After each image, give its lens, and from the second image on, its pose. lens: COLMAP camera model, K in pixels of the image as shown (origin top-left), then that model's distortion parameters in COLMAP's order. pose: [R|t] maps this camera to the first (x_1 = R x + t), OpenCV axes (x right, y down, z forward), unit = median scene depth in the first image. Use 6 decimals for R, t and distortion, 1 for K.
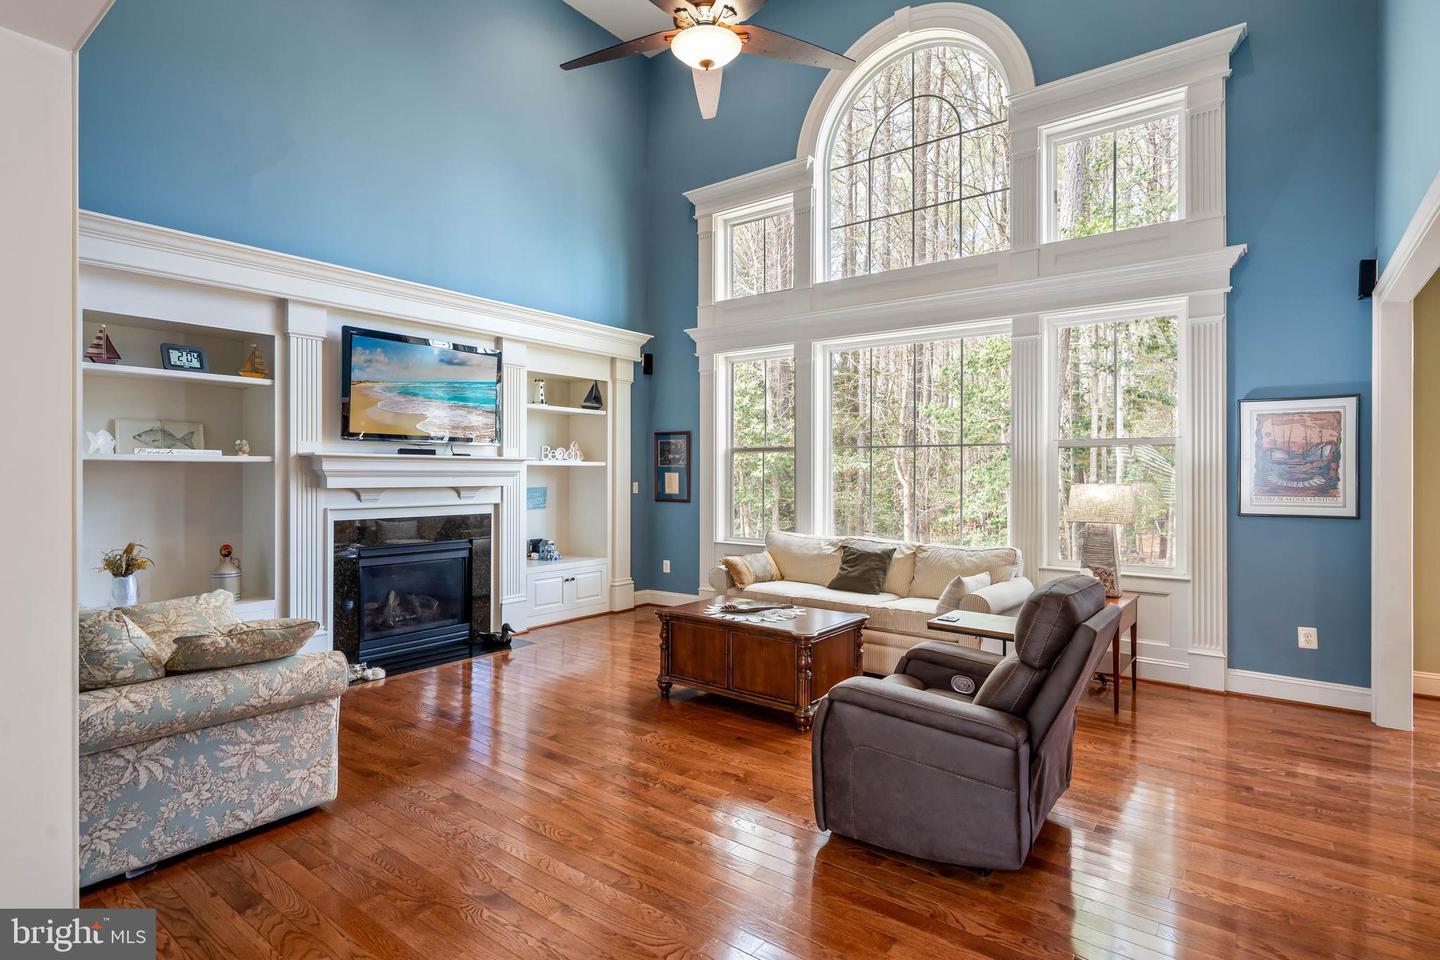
lens RADIAL K [[721.3, 0, 726.5], [0, 721.3, 471.9], [0, 0, 1]] dist [0.001387, 0.001009]
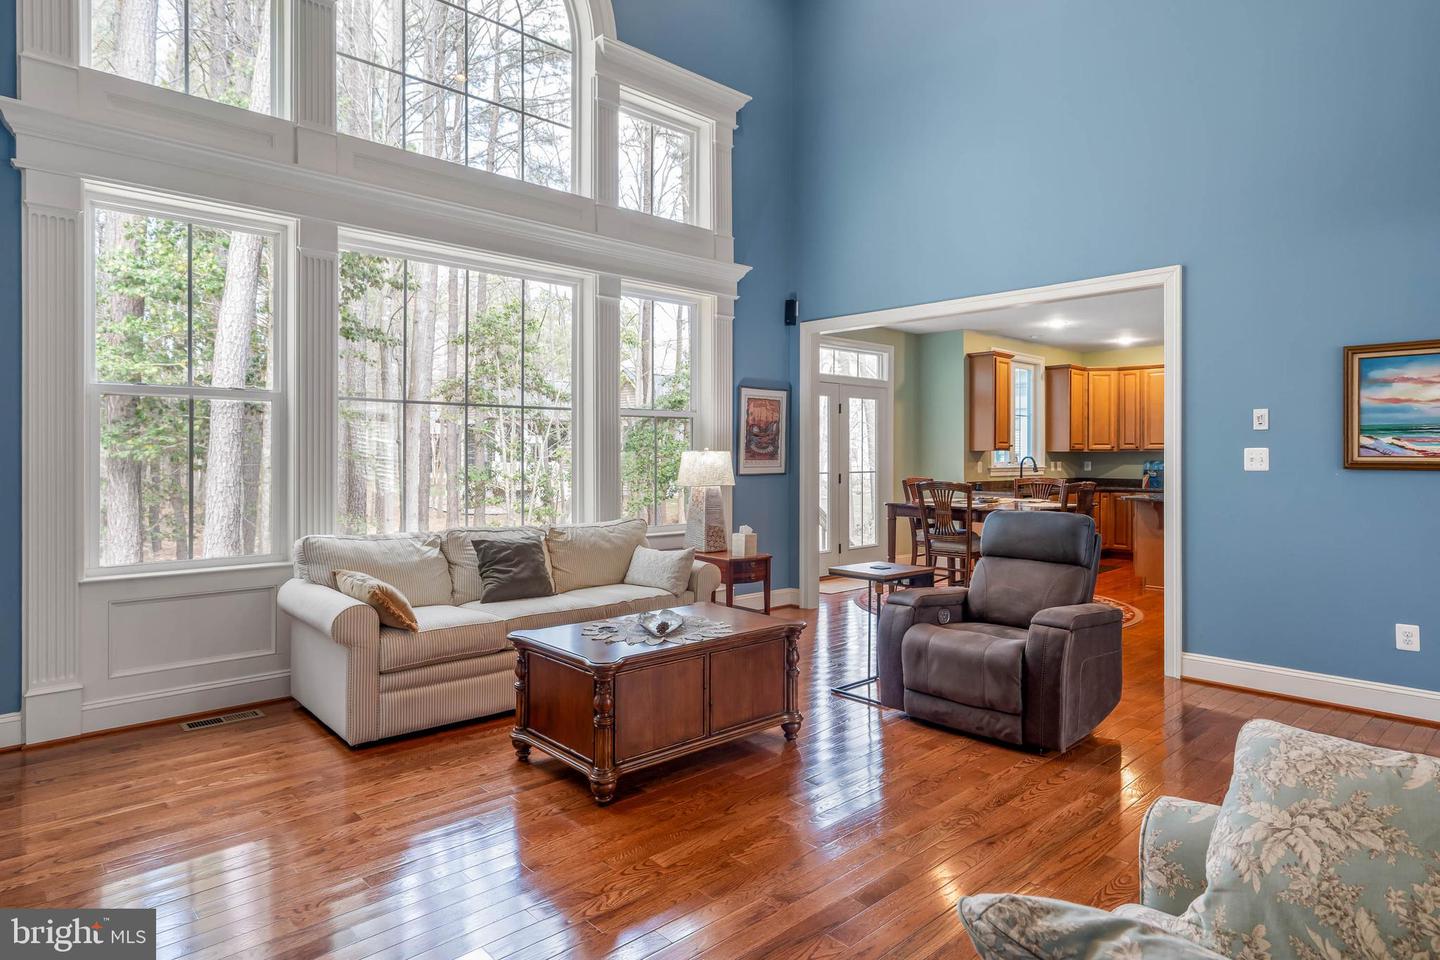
lens RADIAL K [[820.2, 0, 722.3], [0, 820.2, 450.6], [0, 0, 1]] dist [0.005239, 0.000917]
pose [[0.172967, 0.002896, 0.984923, -0.641199], [-0.003417, 0.999991, -0.002340, 0.017357], [-0.984922, -0.002960, 0.172976, 0.685054]]
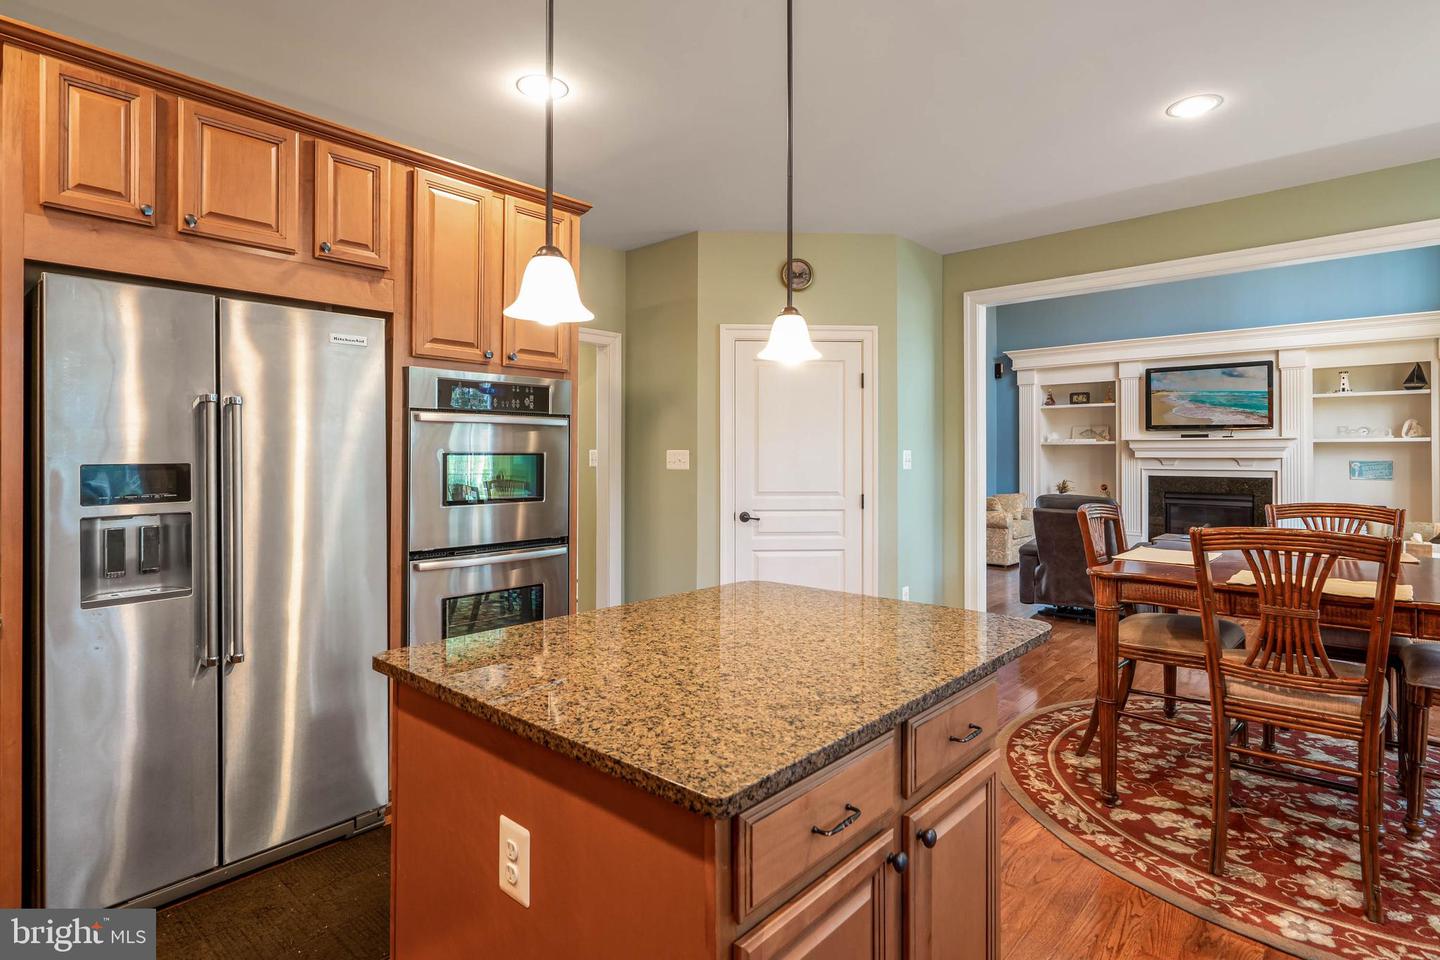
lens RADIAL K [[740.6, 0, 716.9], [0, 740.6, 446.7], [0, 0, 1]] dist [0.002576, -0.000306]
pose [[-0.085086, -0.012873, -0.996290, 1.394992], [0.000715, 0.999915, -0.012981, 0.018155], [0.996373, -0.001817, -0.085069, 0.065858]]
